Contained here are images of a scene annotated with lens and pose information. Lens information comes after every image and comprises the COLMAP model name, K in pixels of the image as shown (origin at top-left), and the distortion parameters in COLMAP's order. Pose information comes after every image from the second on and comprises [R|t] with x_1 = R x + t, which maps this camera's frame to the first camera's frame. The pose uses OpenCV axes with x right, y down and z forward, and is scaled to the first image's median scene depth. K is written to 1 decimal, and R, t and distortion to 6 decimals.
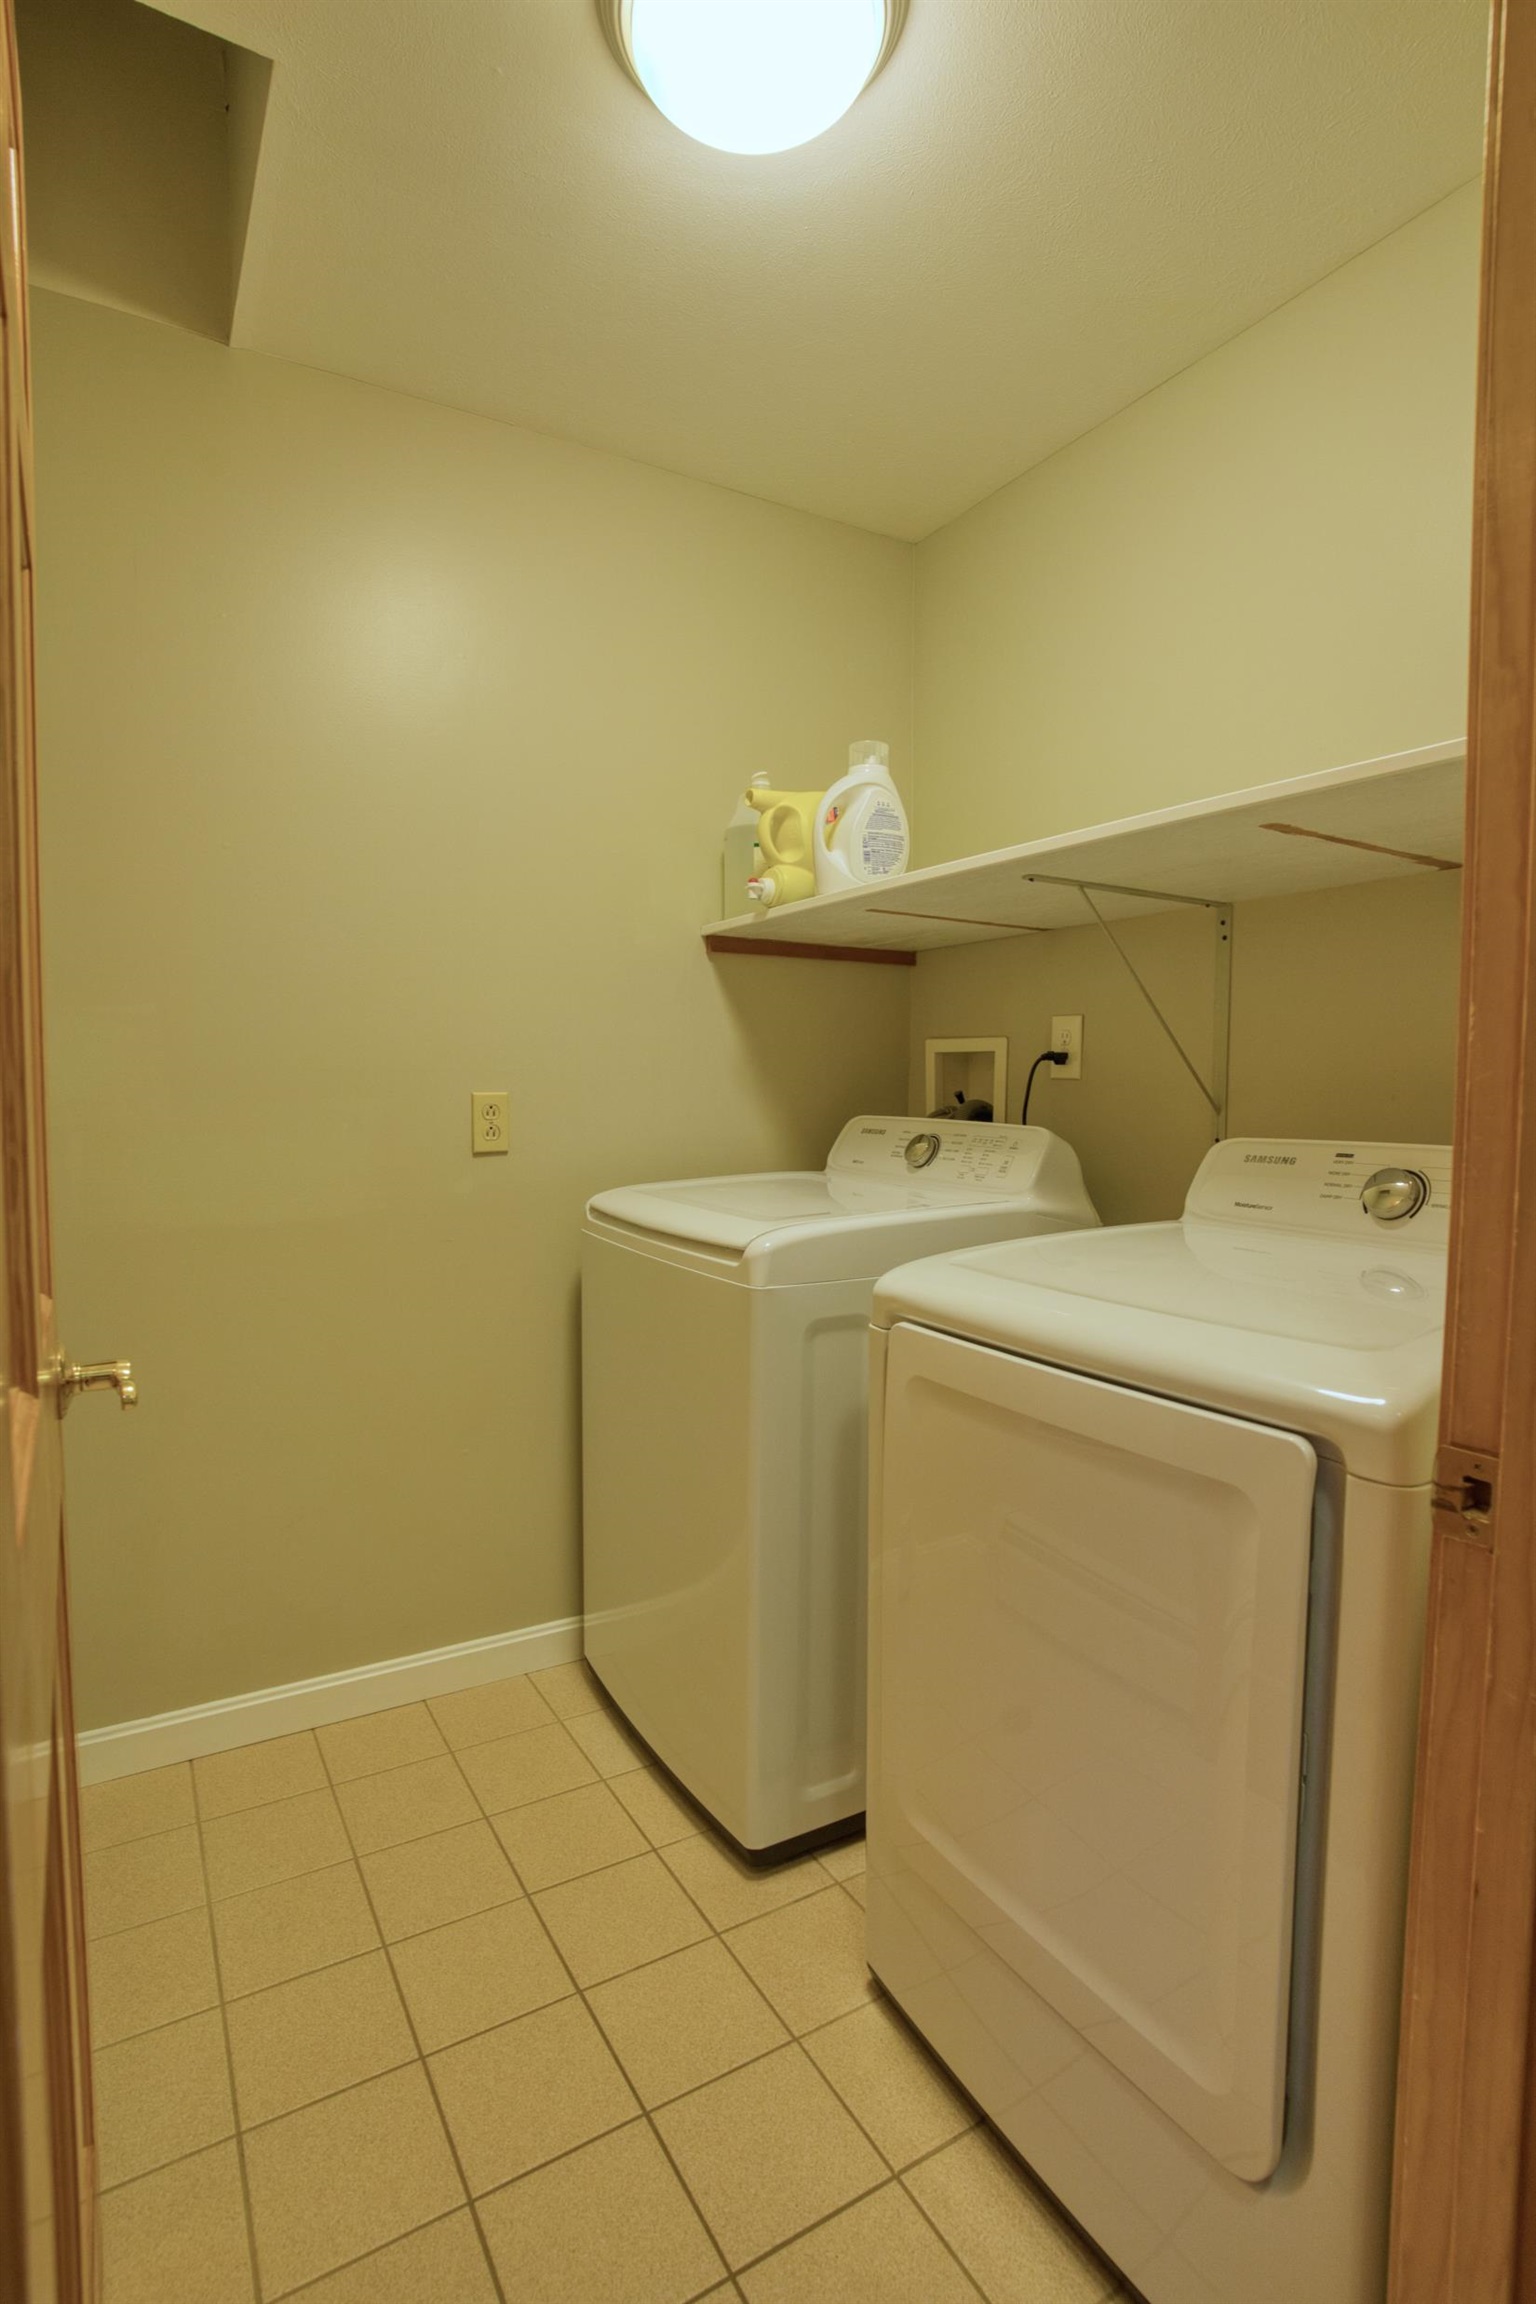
lens RADIAL K [[1136.9, 0, 768.0], [0, 1136.9, 1152.0], [0, 0, 1]] dist [-0.086996, 0.049211]
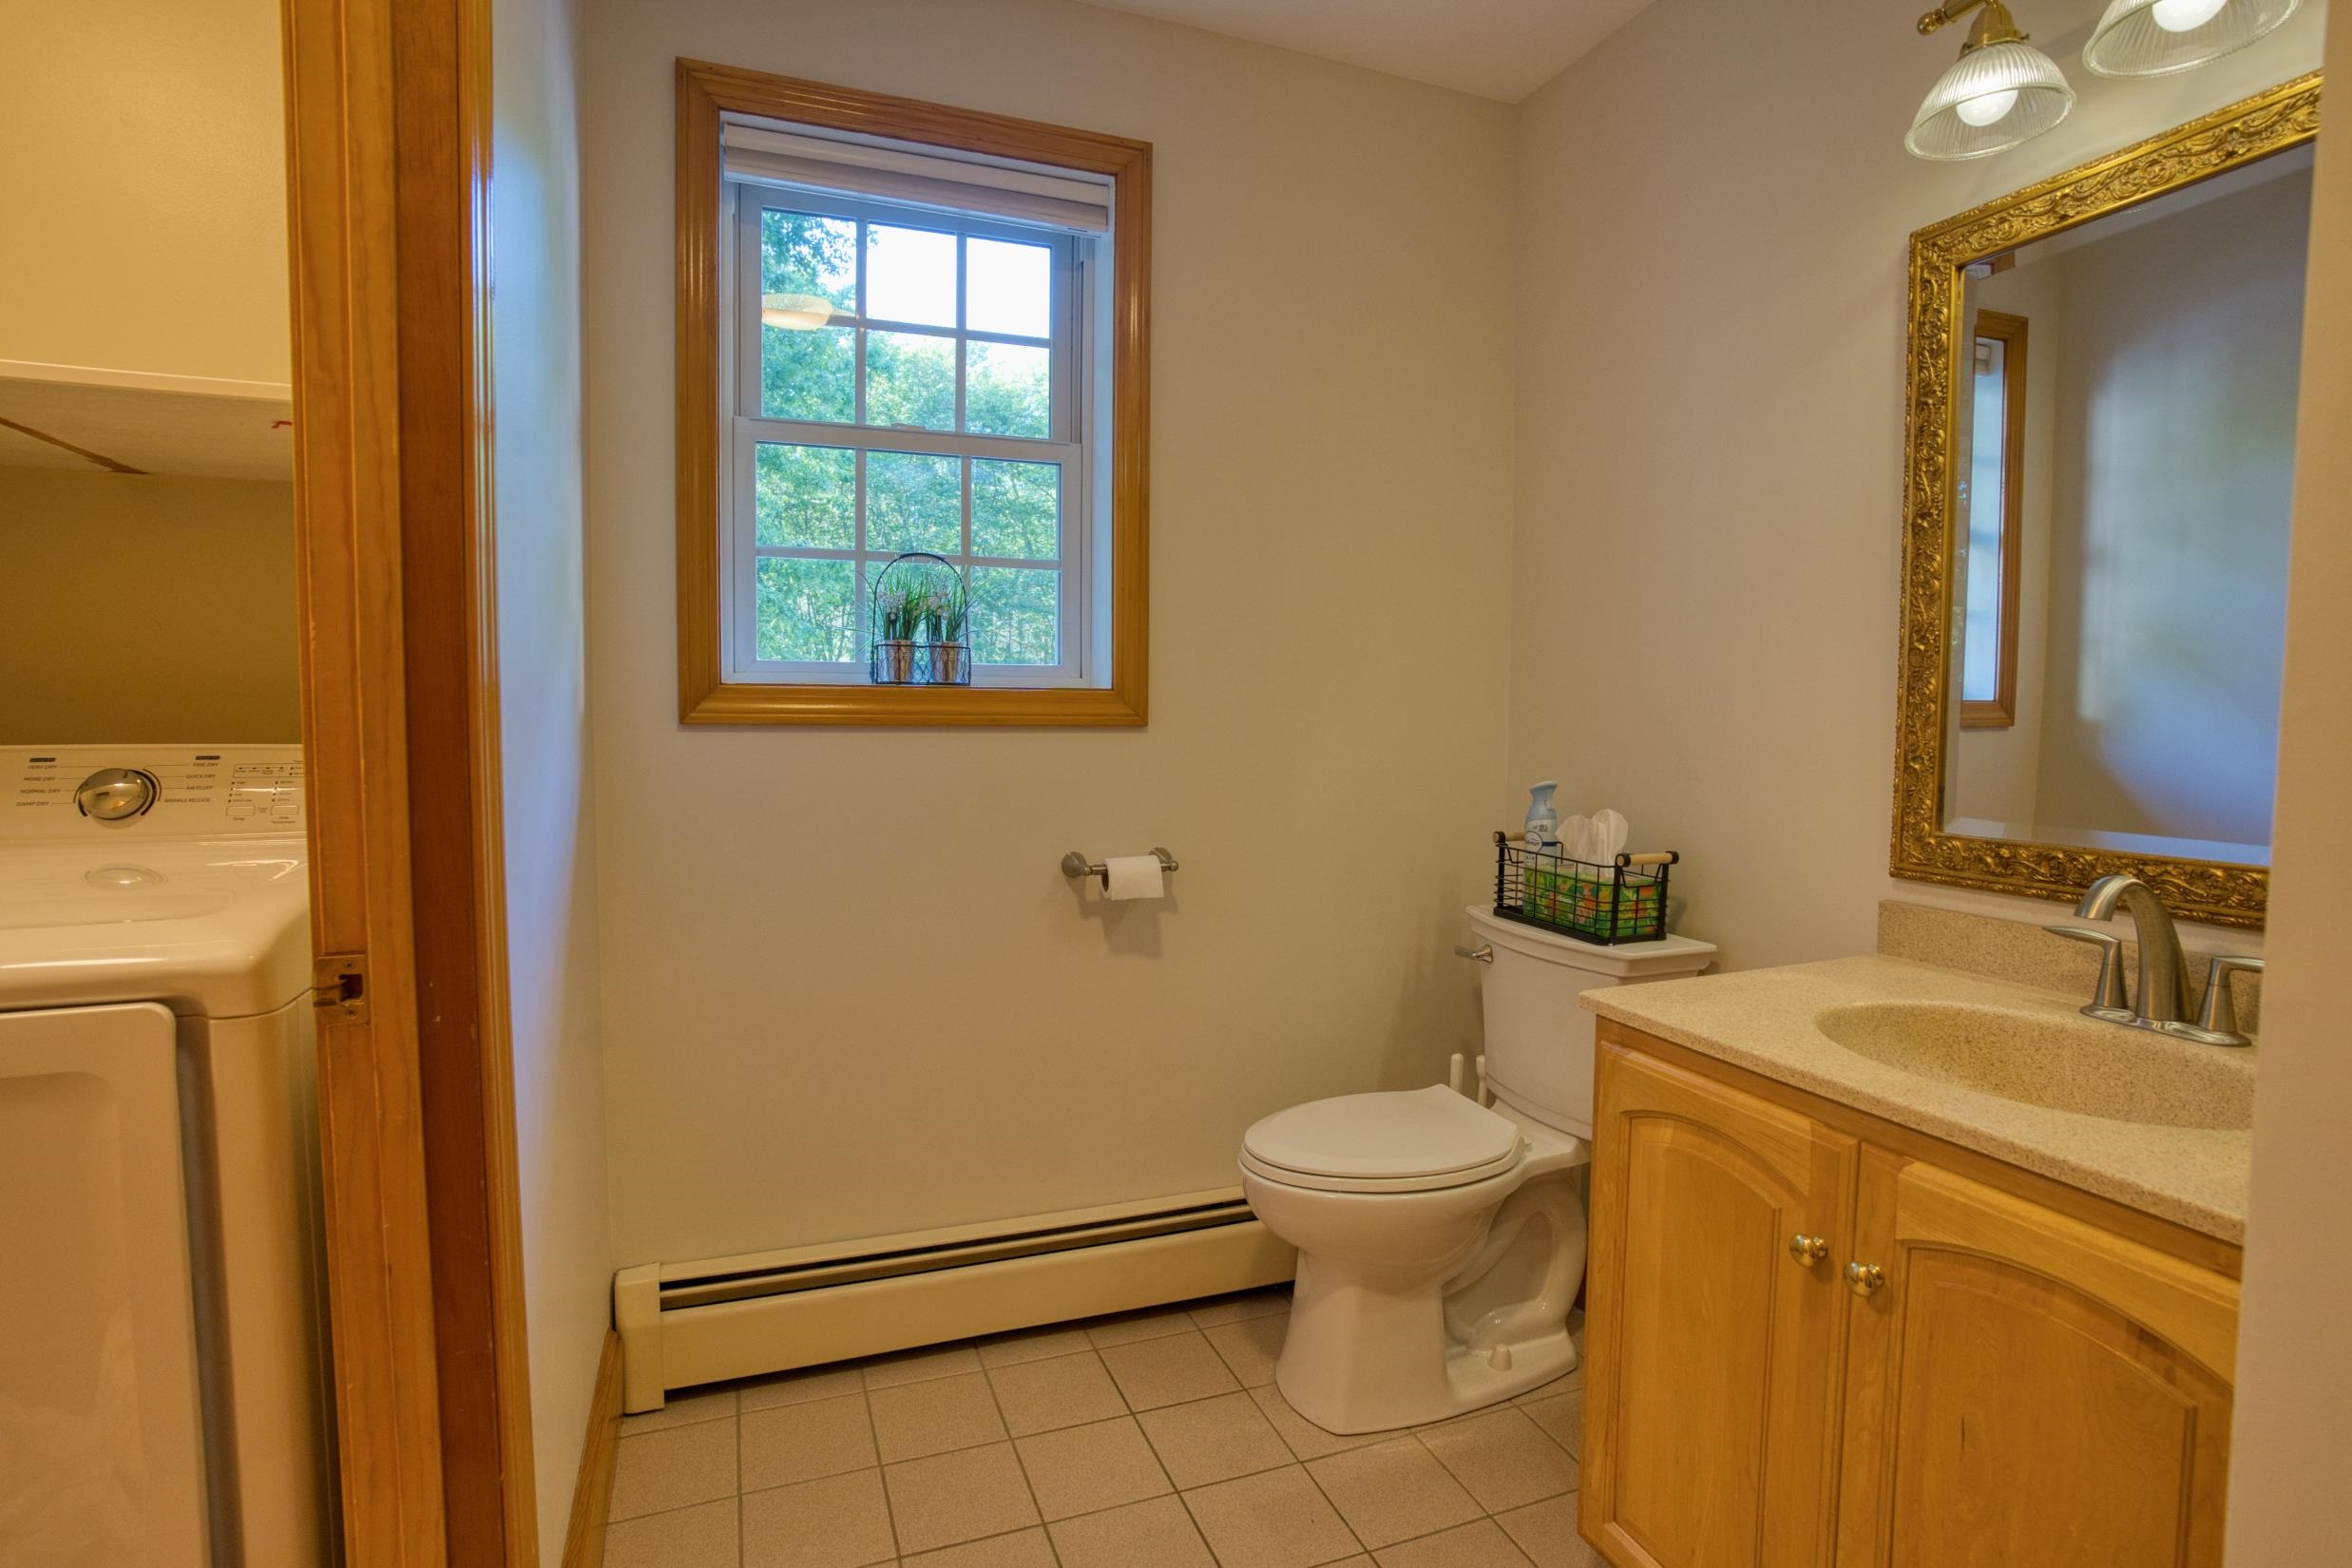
lens RADIAL K [[1160.6, 0, 1169.1], [0, 1160.6, 781.9], [0, 0, 1]] dist [-0.086996, 0.049211]
pose [[0.180985, -0.067214, 0.981186, -0.486537], [0.053018, 0.996878, 0.058510, 0.033179], [-0.982056, 0.041431, 0.183984, -0.237499]]
